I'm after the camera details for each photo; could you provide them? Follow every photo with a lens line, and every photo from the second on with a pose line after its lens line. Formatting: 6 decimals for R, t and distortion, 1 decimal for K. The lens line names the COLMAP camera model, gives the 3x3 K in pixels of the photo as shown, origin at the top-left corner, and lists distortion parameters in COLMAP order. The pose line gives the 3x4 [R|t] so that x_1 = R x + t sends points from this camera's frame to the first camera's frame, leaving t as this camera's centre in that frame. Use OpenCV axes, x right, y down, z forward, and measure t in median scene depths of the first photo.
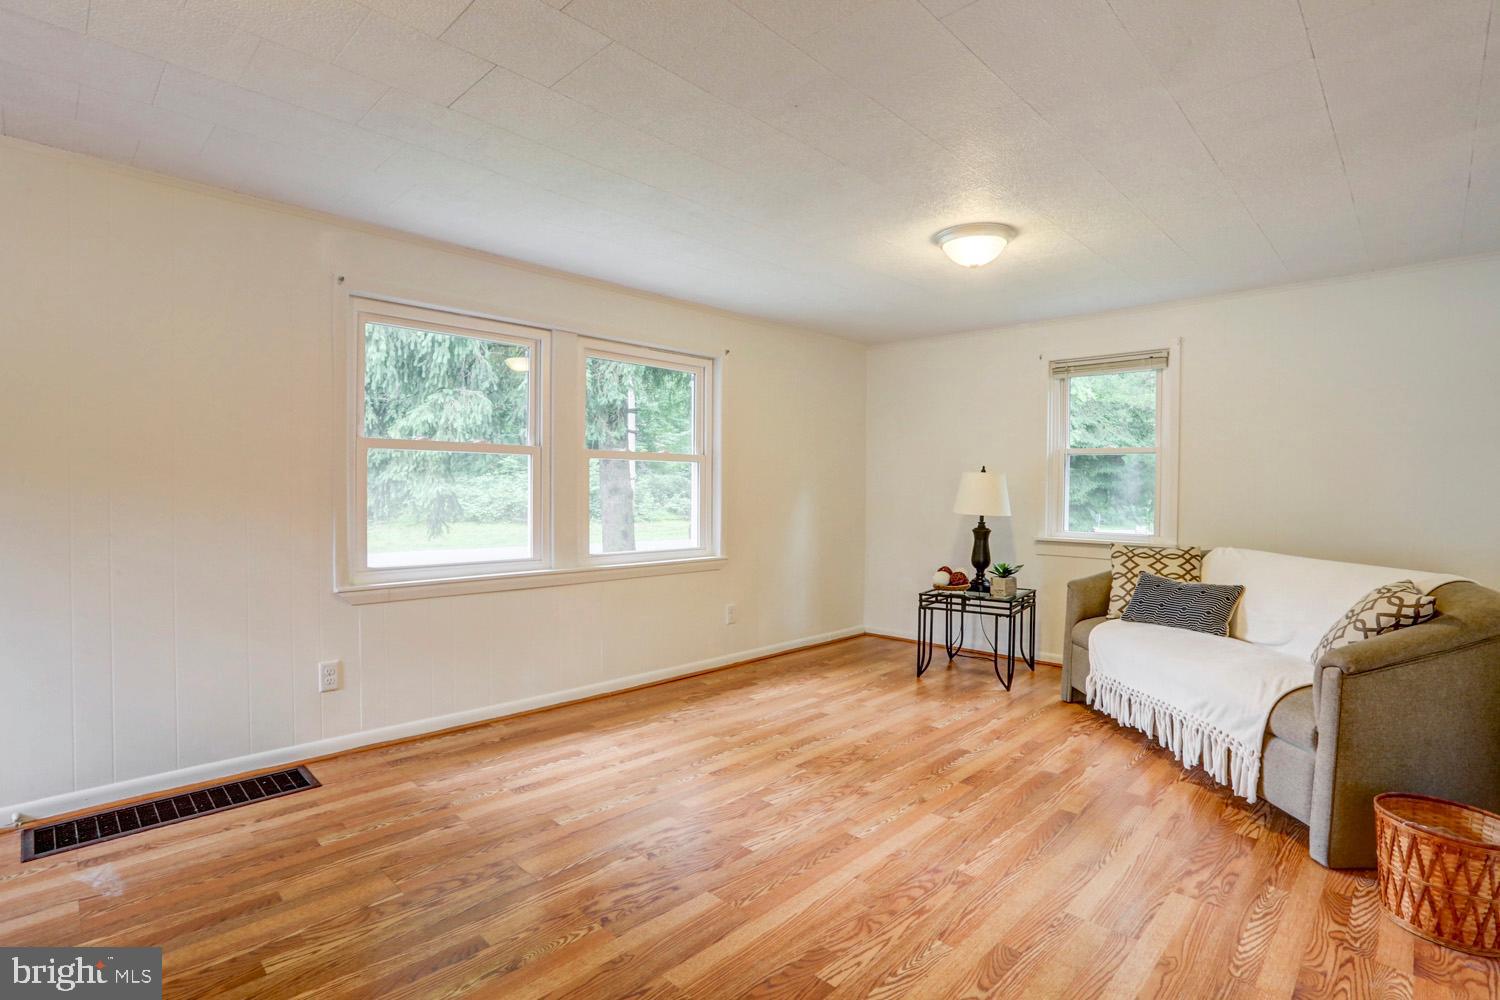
lens RADIAL K [[728.8, 0, 744.7], [0, 728.8, 499.5], [0, 0, 1]] dist [-0.060416, 0.022514]
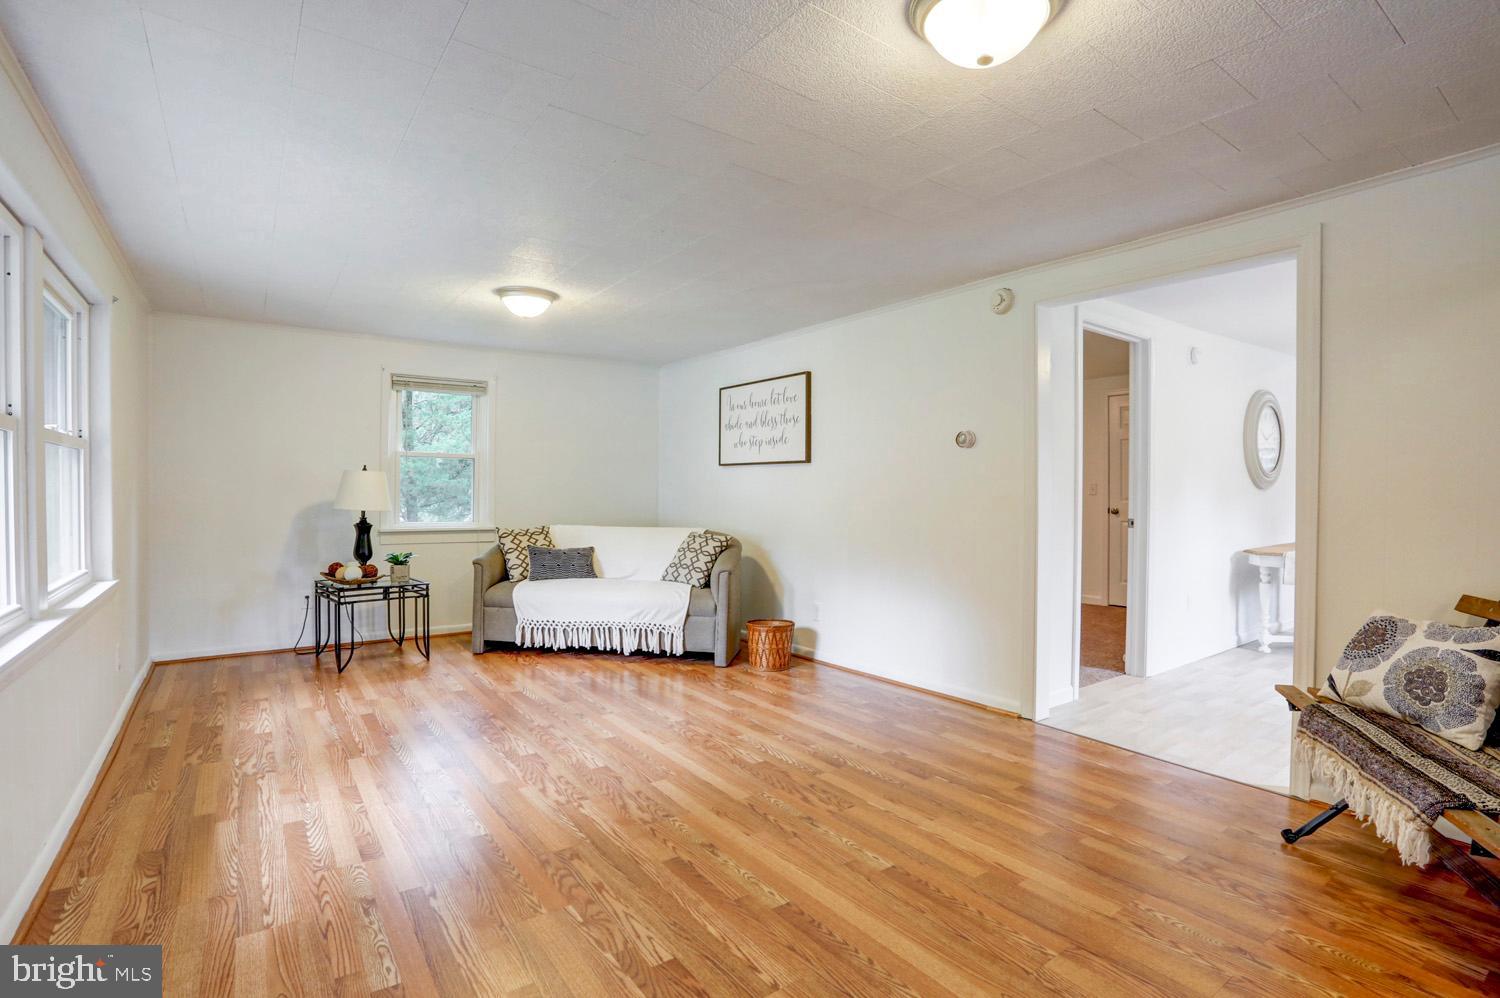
lens RADIAL K [[728.8, 0, 750.1], [0, 728.8, 512.3], [0, 0, 1]] dist [-0.060416, 0.022514]
pose [[0.172086, -0.035895, 0.984428, -0.897324], [0.007293, 0.999355, 0.035164, -0.013609], [-0.985055, 0.001128, 0.172237, 0.375222]]
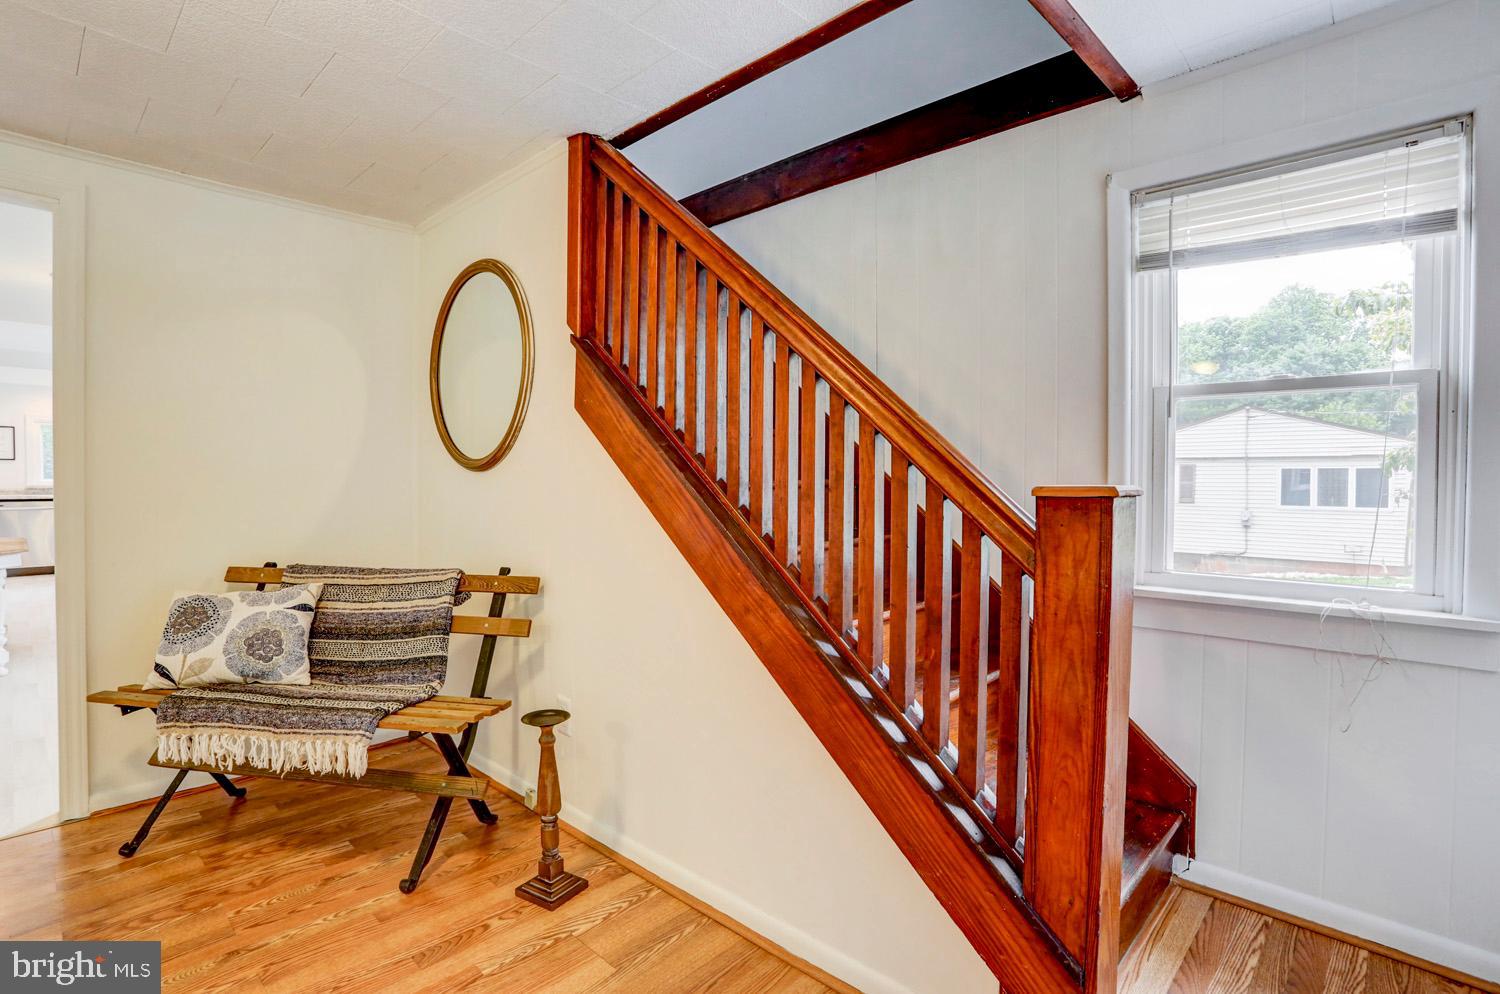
lens RADIAL K [[728.8, 0, 753.3], [0, 728.8, 499.3], [0, 0, 1]] dist [-0.060416, 0.022514]
pose [[-0.999709, -0.012744, -0.020498, -0.673078], [-0.013458, 0.999294, 0.035064, -0.016538], [0.020036, 0.035330, -0.999175, 0.628128]]
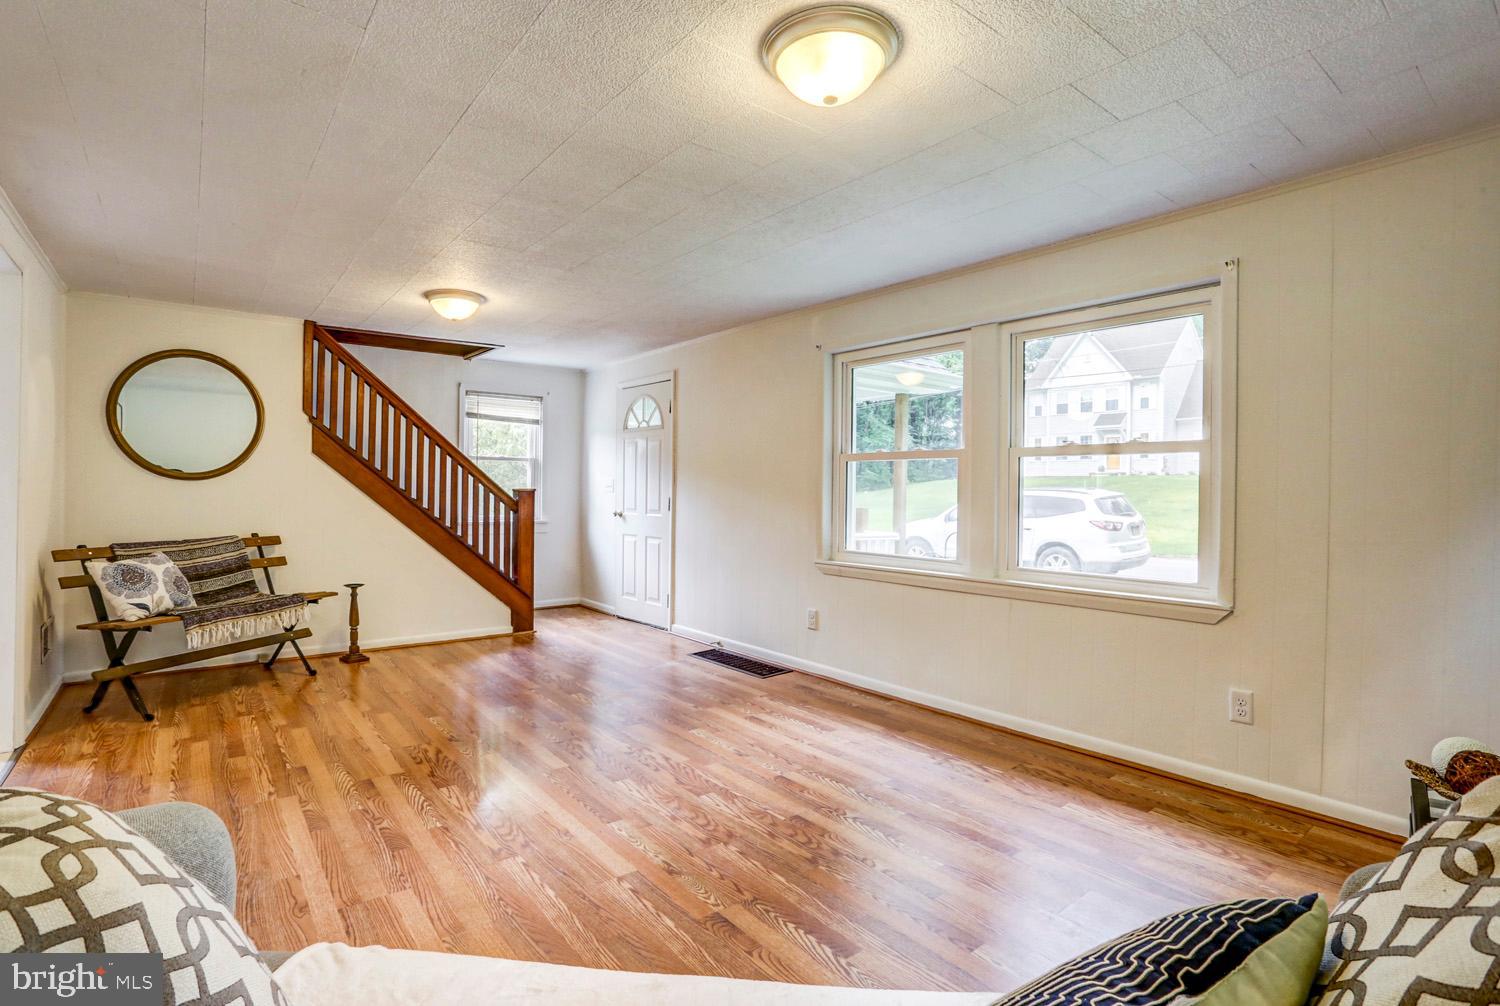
lens RADIAL K [[728.8, 0, 744.1], [0, 728.8, 494.1], [0, 0, 1]] dist [-0.060416, 0.022514]
pose [[-0.128013, -0.001344, -0.991772, 0.892101], [-0.018445, 0.999829, 0.001026, -0.010179], [0.991601, 0.018425, -0.128016, 1.005145]]
